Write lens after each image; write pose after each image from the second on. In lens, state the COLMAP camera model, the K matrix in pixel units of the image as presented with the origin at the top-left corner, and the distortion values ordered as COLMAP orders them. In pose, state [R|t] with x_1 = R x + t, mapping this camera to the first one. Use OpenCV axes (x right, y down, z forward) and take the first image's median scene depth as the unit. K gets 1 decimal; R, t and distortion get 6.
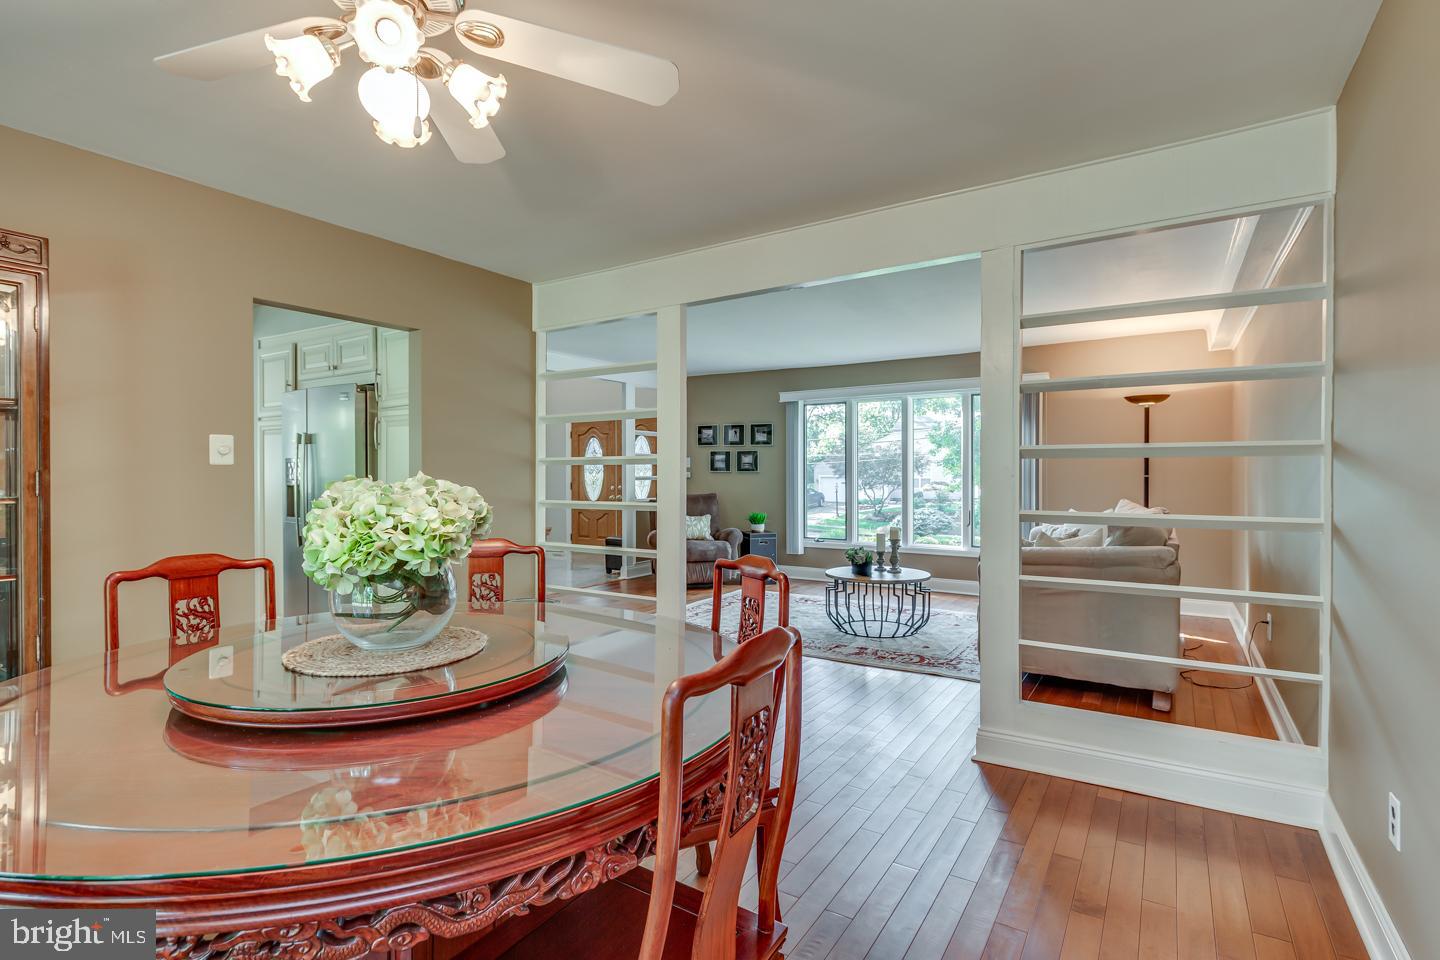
lens RADIAL K [[692.5, 0, 720.0], [0, 692.5, 480.0], [0, 0, 1]] dist [0.000037, -0.000002]
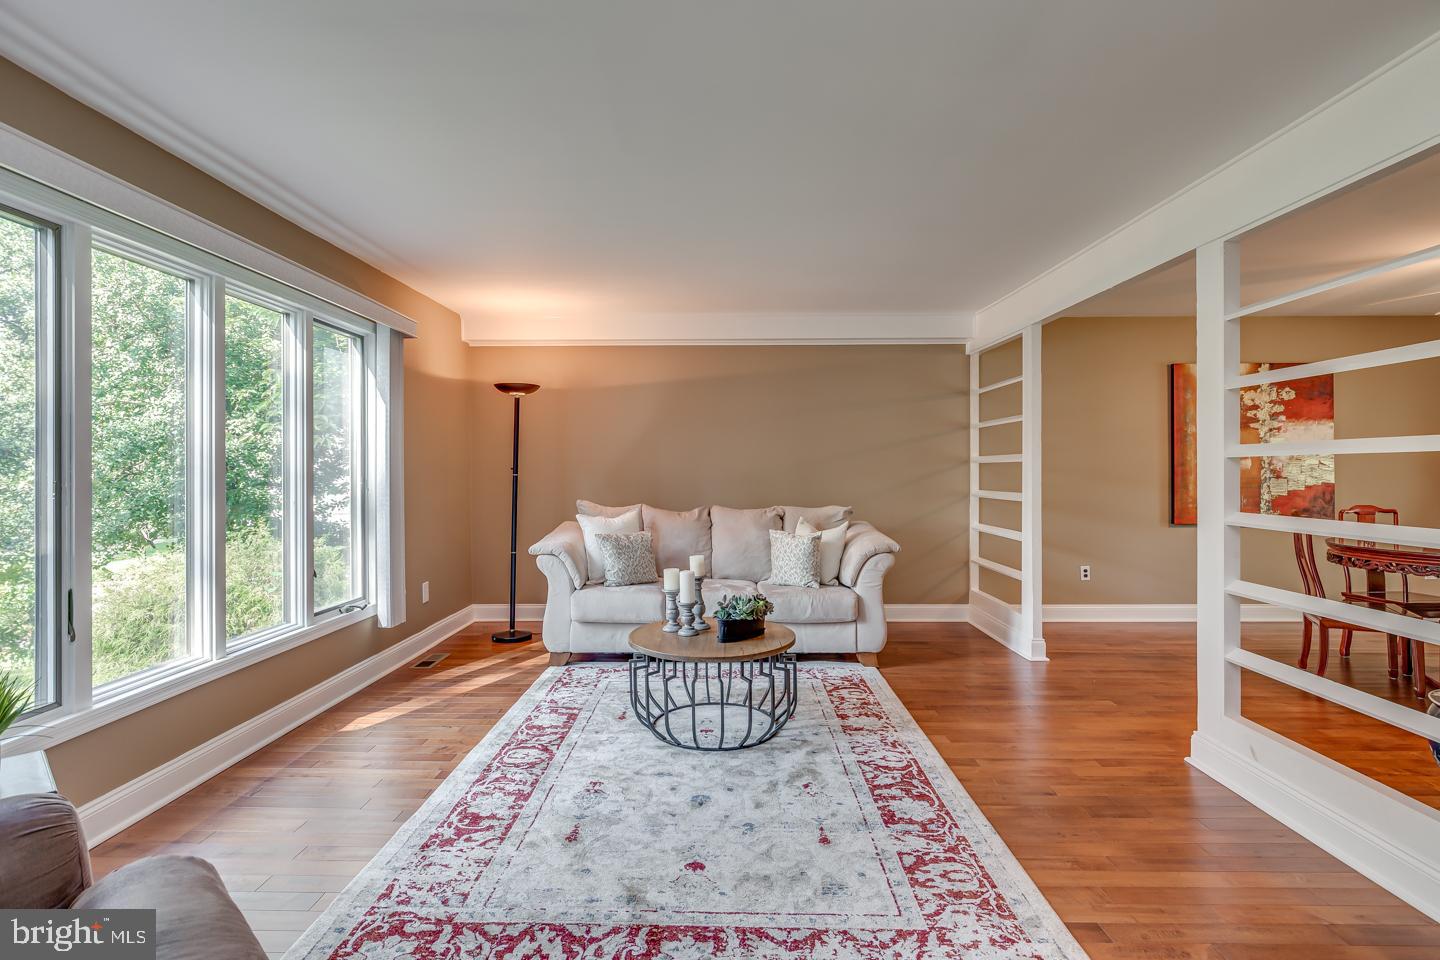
lens RADIAL K [[692.5, 0, 720.0], [0, 692.5, 480.0], [0, 0, 1]] dist [0.000037, -0.000002]
pose [[-0.530464, -0.001048, 0.847707, -0.339992], [0.006291, 0.999967, 0.005172, -0.002354], [-0.847684, 0.008077, -0.530440, 1.537792]]
